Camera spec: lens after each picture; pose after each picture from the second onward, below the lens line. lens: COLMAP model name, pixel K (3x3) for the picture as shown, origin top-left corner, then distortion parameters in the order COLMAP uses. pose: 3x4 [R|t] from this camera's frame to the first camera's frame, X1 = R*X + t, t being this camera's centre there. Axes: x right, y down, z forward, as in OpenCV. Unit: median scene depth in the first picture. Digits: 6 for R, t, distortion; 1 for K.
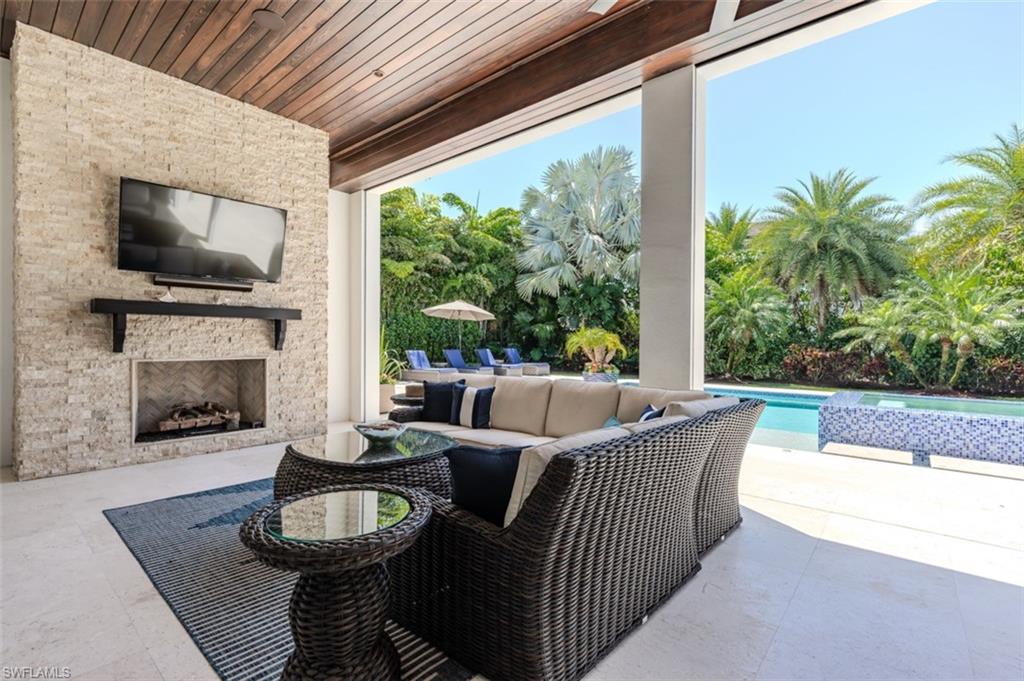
lens RADIAL K [[467.7, 0, 507.0], [0, 467.7, 345.1], [0, 0, 1]] dist [-0.003145, 0.000493]
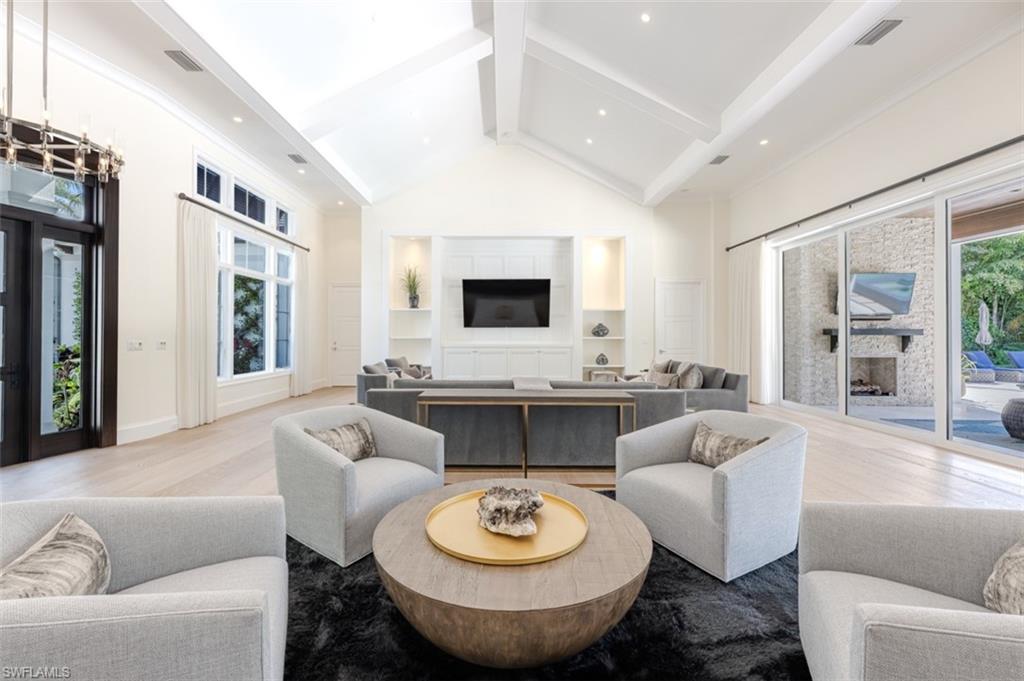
lens RADIAL K [[413.5, 0, 498.3], [0, 413.5, 330.9], [0, 0, 1]] dist [0.000950, -0.000802]
pose [[0.650840, -0.012892, -0.759106, -0.230527], [-0.006728, 0.999719, -0.022747, -0.018564], [0.759185, 0.019912, 0.650570, -0.866930]]
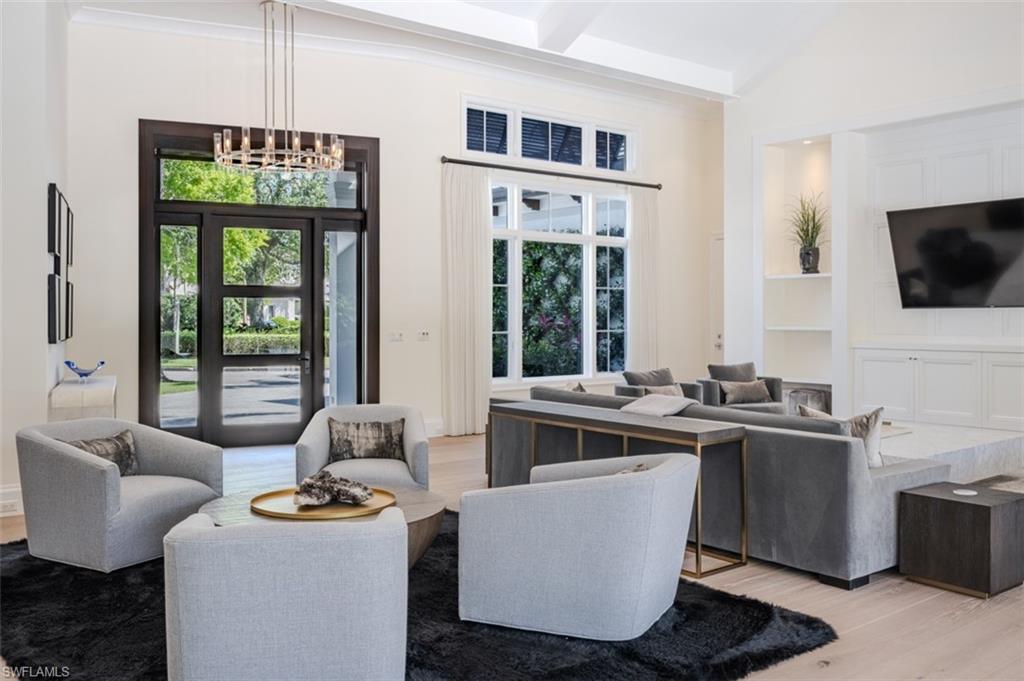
lens RADIAL K [[910.4, 0, 529.0], [0, 910.4, 312.6], [0, 0, 1]] dist [-0.001879, -0.016516]
pose [[-0.181791, -0.009158, -0.983295, 0.172166], [-0.013017, 0.999891, -0.006906, -0.034103], [0.983251, 0.011545, -0.181891, -0.434784]]
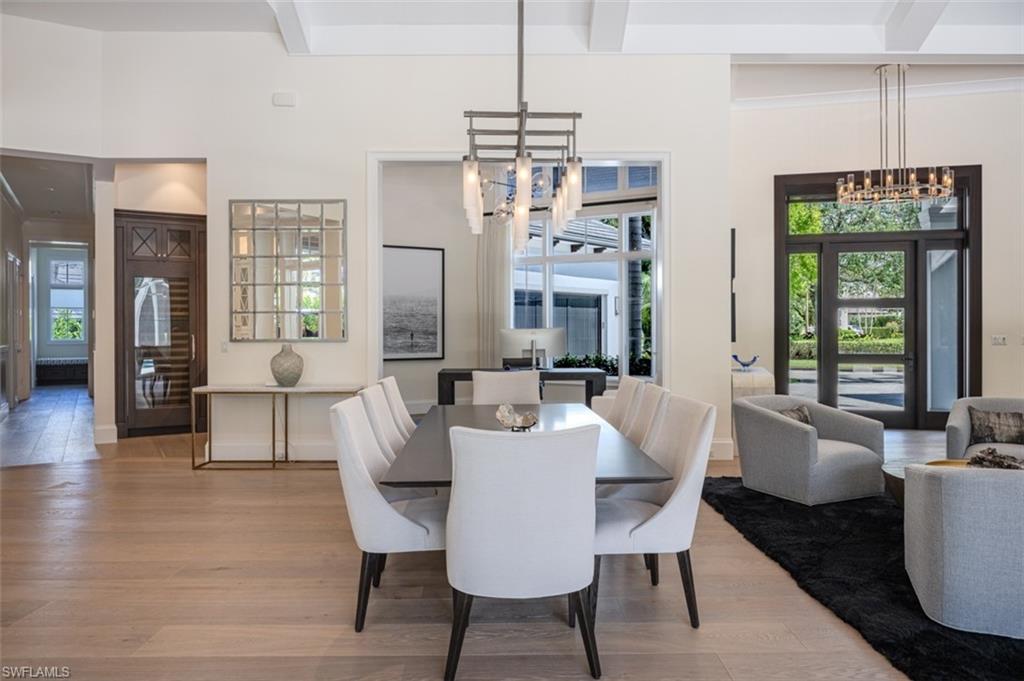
lens RADIAL K [[727.8, 0, 517.1], [0, 727.8, 328.5], [0, 0, 1]] dist [-0.003036, -0.000912]
pose [[-0.752390, -0.003202, -0.658710, 0.271093], [-0.010666, 0.999916, 0.007322, -0.026048], [0.658631, 0.012534, -0.752362, -0.495688]]
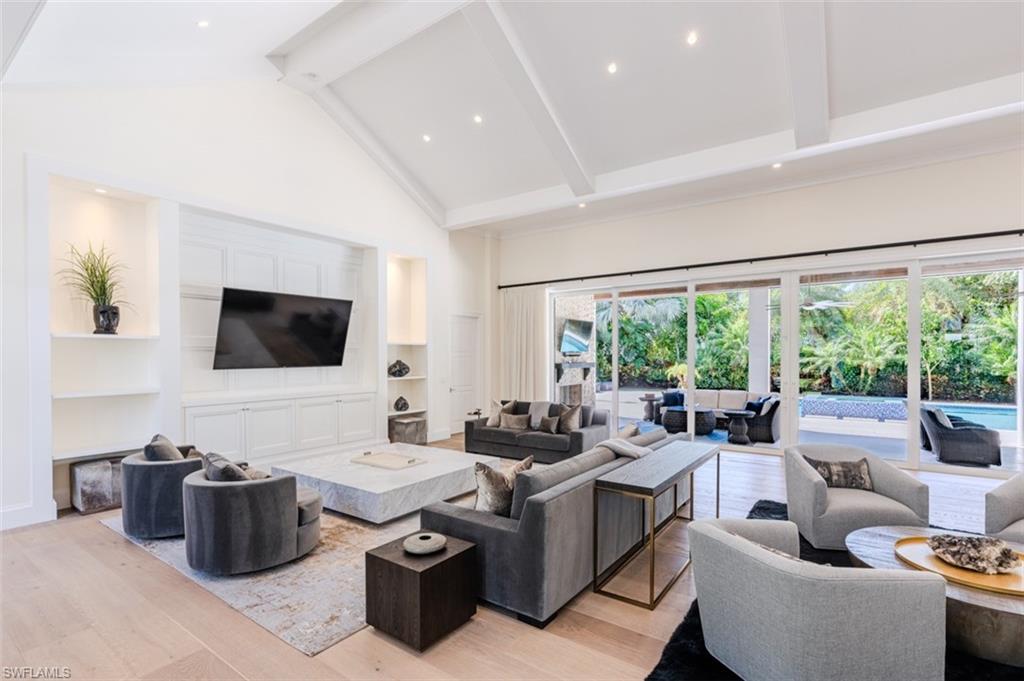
lens RADIAL K [[467.7, 0, 518.6], [0, 467.7, 361.5], [0, 0, 1]] dist [-0.003145, 0.000493]
pose [[0.995950, -0.010002, 0.089350, -0.782097], [0.010001, 0.999950, 0.000459, -0.065099], [-0.089351, 0.000436, 0.996000, -0.995549]]
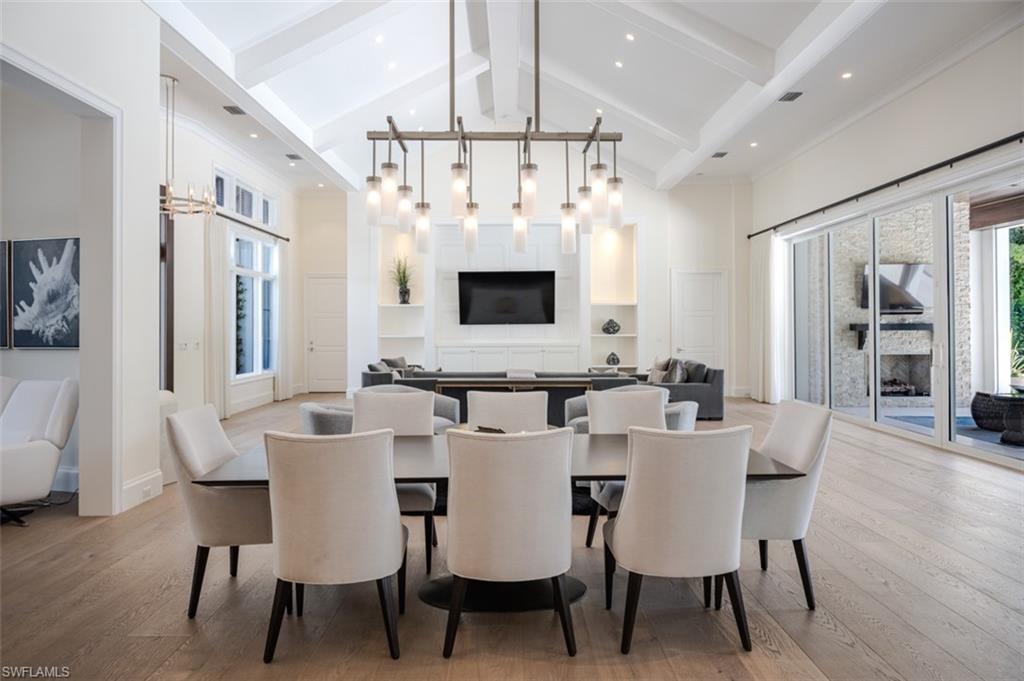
lens RADIAL K [[704.9, 0, 507.6], [0, 704.9, 318.3], [0, 0, 1]] dist [0.008309, -0.016049]
pose [[0.654234, -0.018540, -0.756065, 0.283848], [-0.000617, 0.999686, -0.025049, -0.025075], [0.756292, 0.016854, 0.654017, -1.285605]]
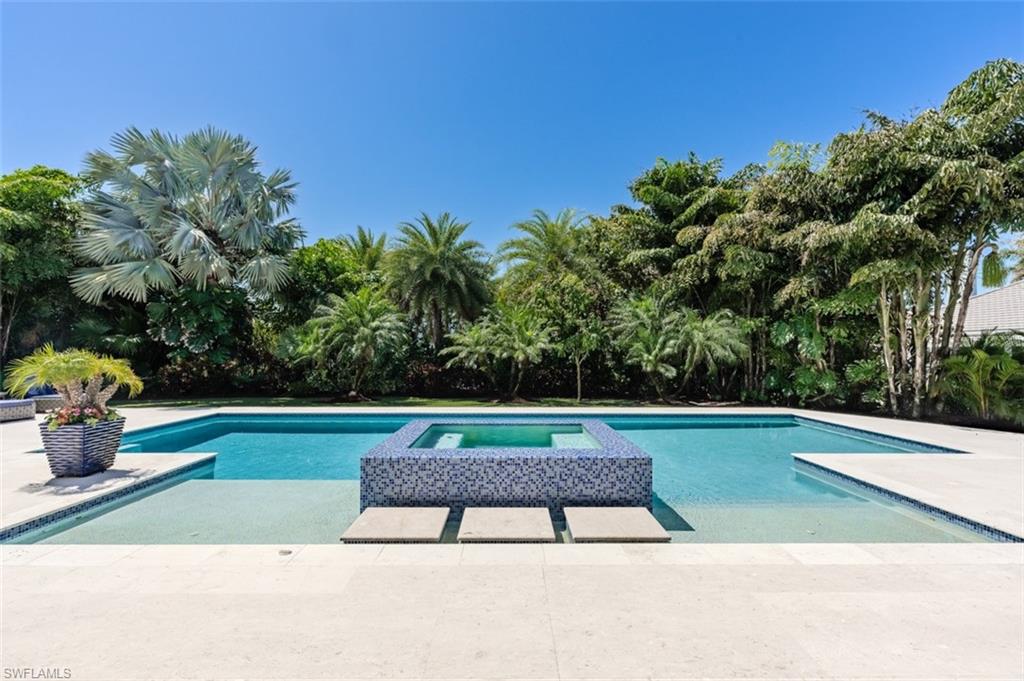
lens RADIAL K [[413.5, 0, 518.9], [0, 413.5, 341.7], [0, 0, 1]] dist [0.000950, -0.000802]
pose [[0.739420, 0.013108, 0.673117, 0.314622], [0.009734, 0.999498, -0.030156, -0.032410], [-0.673174, 0.028850, 0.738921, 0.245341]]
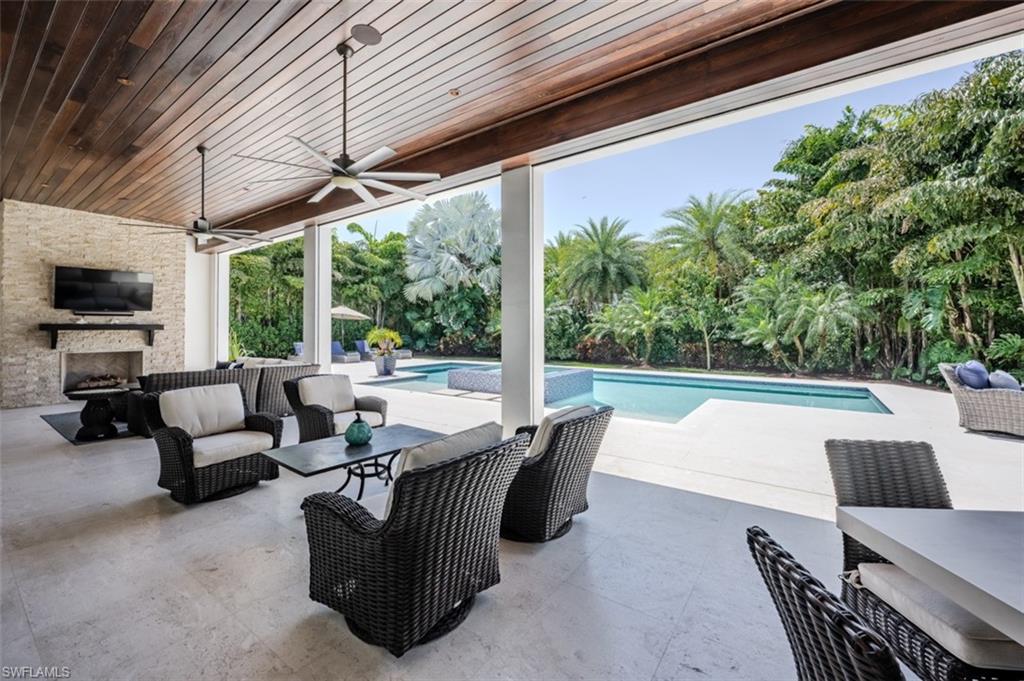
lens RADIAL K [[413.5, 0, 500.5], [0, 413.5, 322.6], [0, 0, 1]] dist [0.000950, -0.000802]
pose [[0.996309, -0.008810, 0.085389, 0.587495], [0.011126, 0.999582, -0.026692, -0.017829], [-0.085118, 0.027543, 0.995990, -0.594520]]
